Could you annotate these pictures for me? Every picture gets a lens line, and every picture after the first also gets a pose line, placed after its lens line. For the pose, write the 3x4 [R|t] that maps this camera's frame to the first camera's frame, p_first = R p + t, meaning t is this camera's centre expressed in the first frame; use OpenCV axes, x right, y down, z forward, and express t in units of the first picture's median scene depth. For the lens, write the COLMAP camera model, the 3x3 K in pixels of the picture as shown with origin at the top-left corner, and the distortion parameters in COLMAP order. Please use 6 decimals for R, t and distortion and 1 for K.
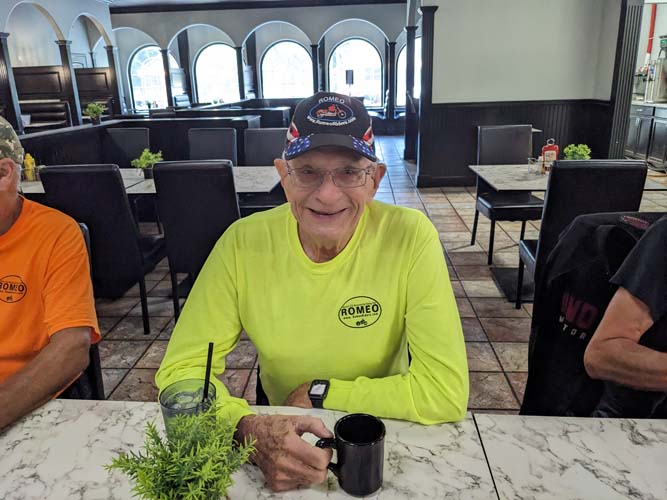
lens RADIAL K [[532.5, 0, 333.5], [0, 532.5, 250.0], [0, 0, 1]] dist [0.004741, -0.035029]
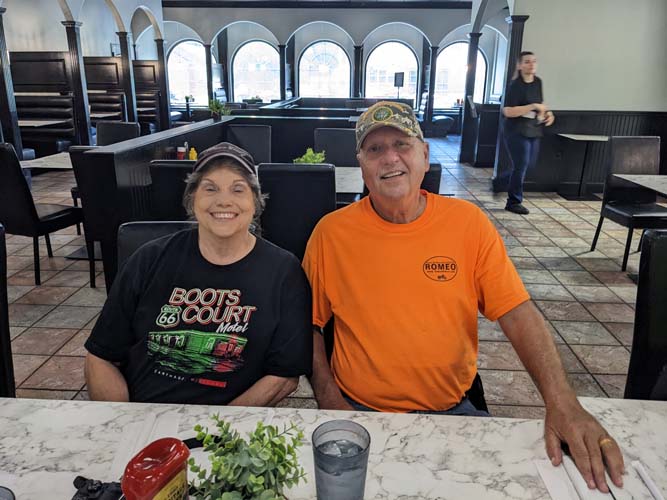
lens RADIAL K [[523.3, 0, 333.5], [0, 523.3, 250.0], [0, 0, 1]] dist [0.001319, -0.025177]
pose [[0.999224, 0.029931, 0.025607, -0.117445], [-0.030087, 0.999531, 0.005702, -0.001024], [-0.025425, -0.006468, 0.999656, 0.001417]]
